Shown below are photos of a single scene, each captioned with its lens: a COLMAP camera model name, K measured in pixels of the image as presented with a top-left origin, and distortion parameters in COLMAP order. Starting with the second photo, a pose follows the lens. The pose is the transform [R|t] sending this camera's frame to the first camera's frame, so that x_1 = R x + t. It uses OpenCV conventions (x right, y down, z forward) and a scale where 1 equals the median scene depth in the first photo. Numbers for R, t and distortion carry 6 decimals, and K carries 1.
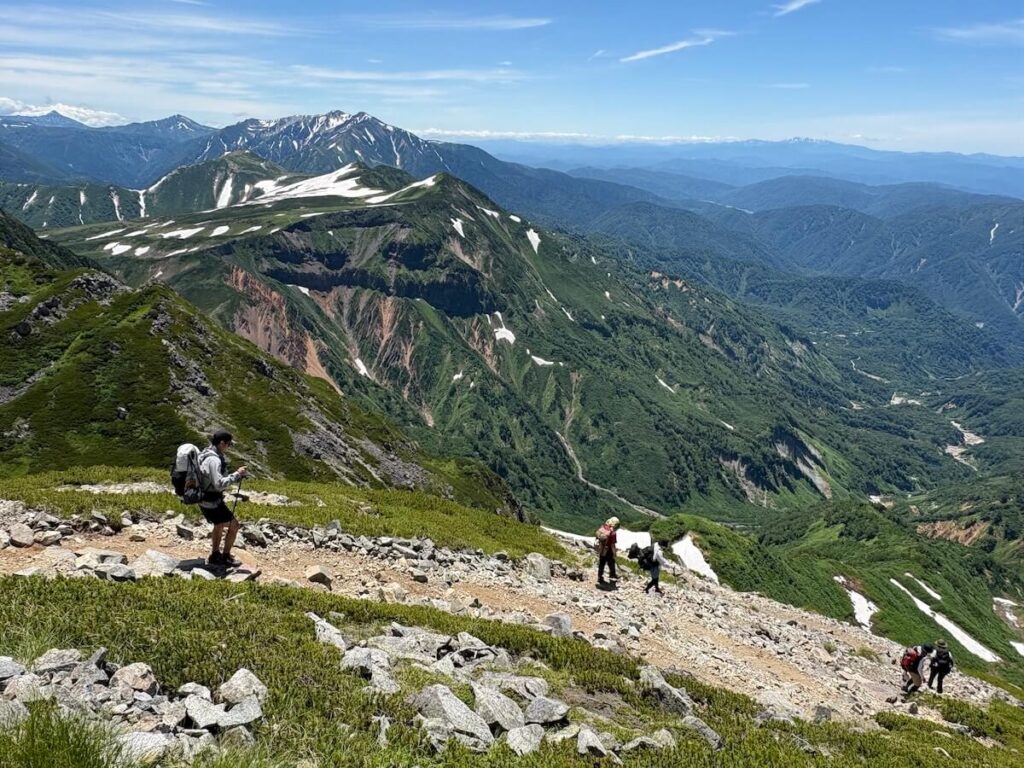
lens RADIAL K [[770.2, 0, 512.5], [0, 770.2, 391.8], [0, 0, 1]] dist [0.003098, 0.004977]
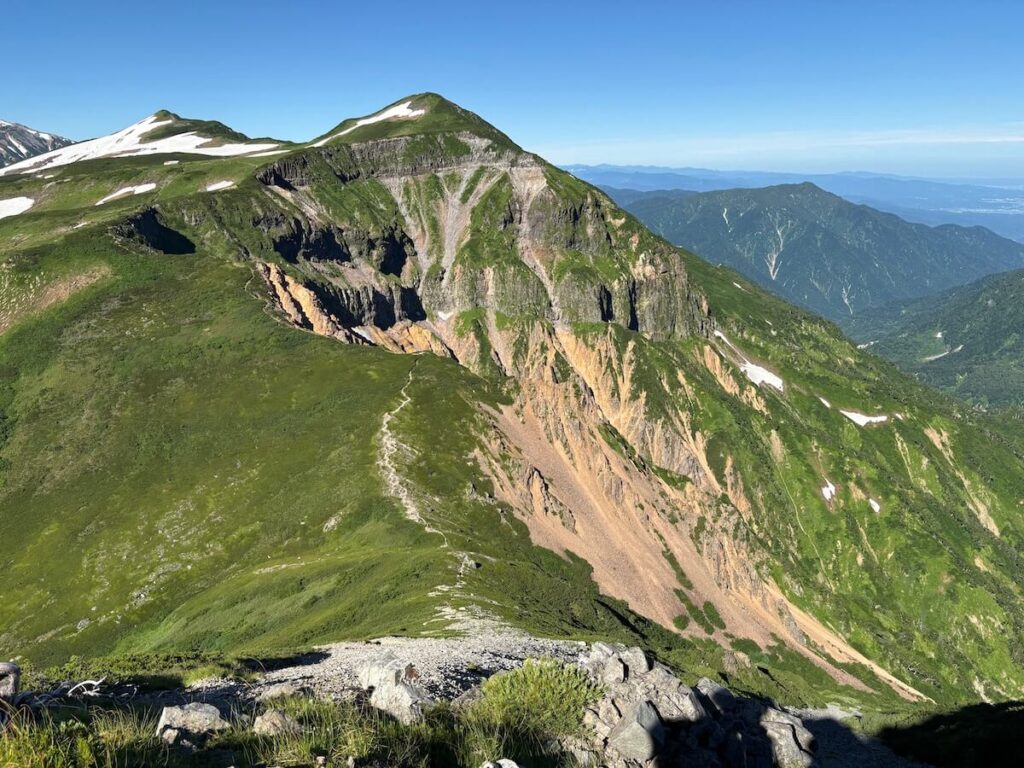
lens RADIAL K [[796.5, 0, 526.6], [0, 796.5, 349.3], [0, 0, 1]] dist [0.039080, -0.064985]
pose [[0.905505, -0.138107, 0.401233, -0.338564], [0.172787, 0.983618, -0.051380, -0.089793], [-0.387564, 0.115853, 0.914534, 0.611012]]
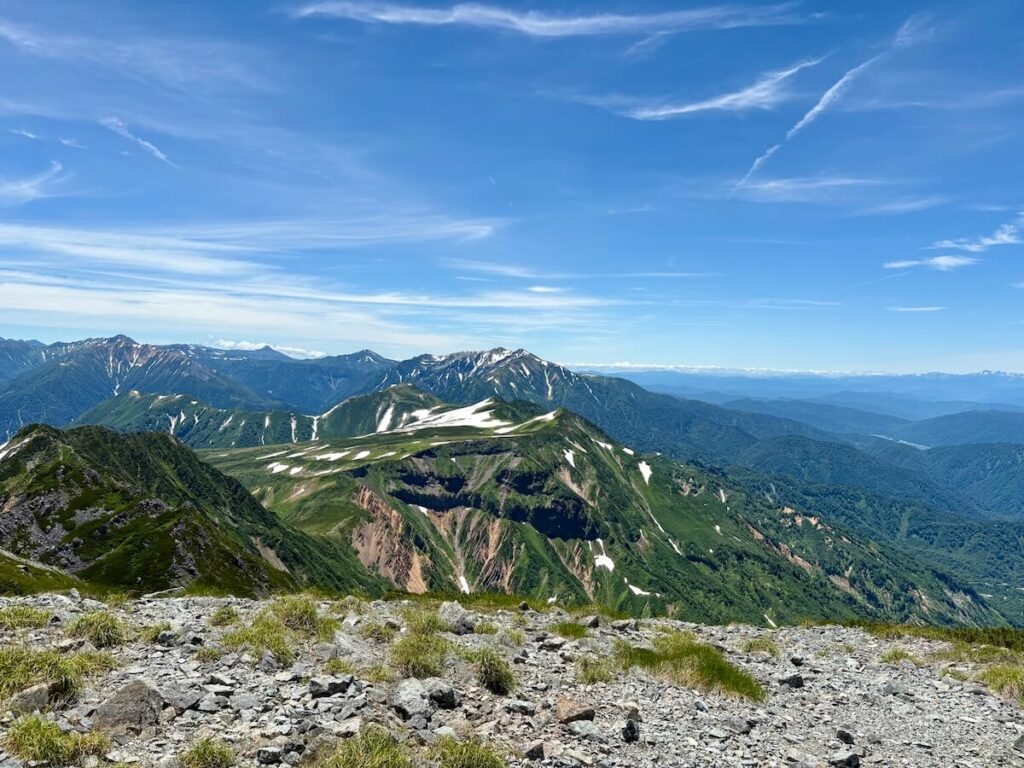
lens RADIAL K [[767.9, 0, 512.5], [0, 767.9, 376.7], [0, 0, 1]] dist [0.070715, -0.081129]
pose [[0.979030, 0.009350, -0.203503, 0.078141], [-0.070713, 0.952432, -0.296435, 0.005732], [0.191051, 0.304609, 0.933120, -0.071649]]
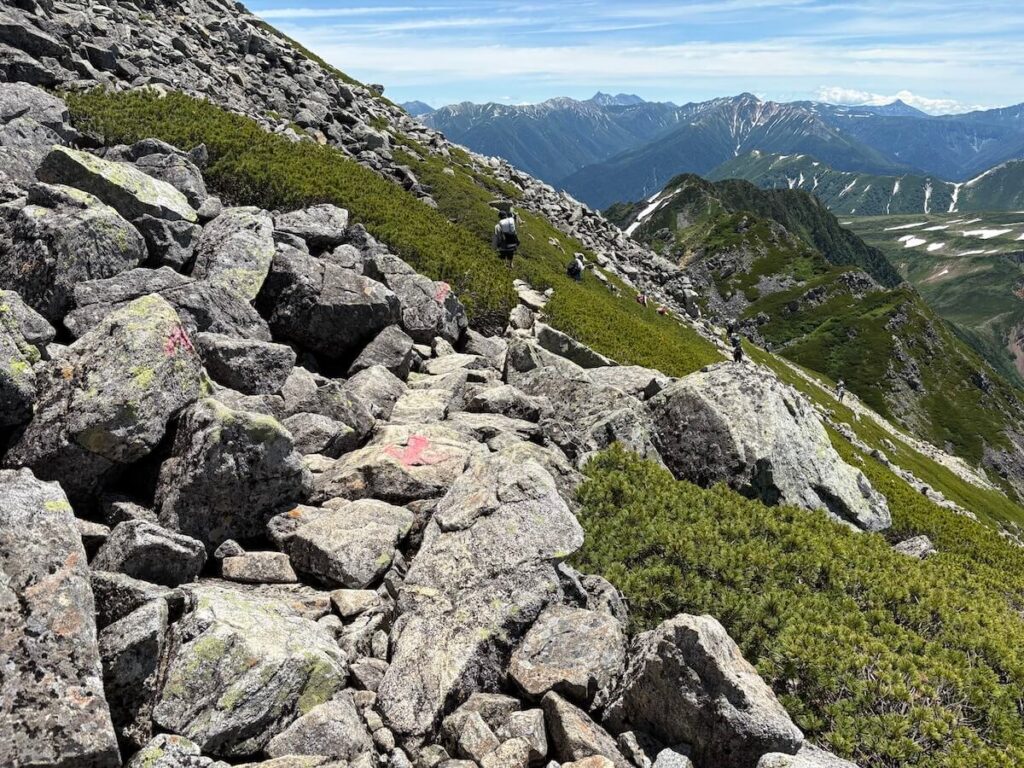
lens RADIAL K [[777.8, 0, 494.8], [0, 777.8, 385.3], [0, 0, 1]] dist [0.006724, -0.004305]
pose [[0.571455, 0.255538, -0.779833, 0.018606], [-0.253096, 0.958839, 0.128728, 0.000854], [0.780629, 0.123810, 0.612609, -0.025030]]
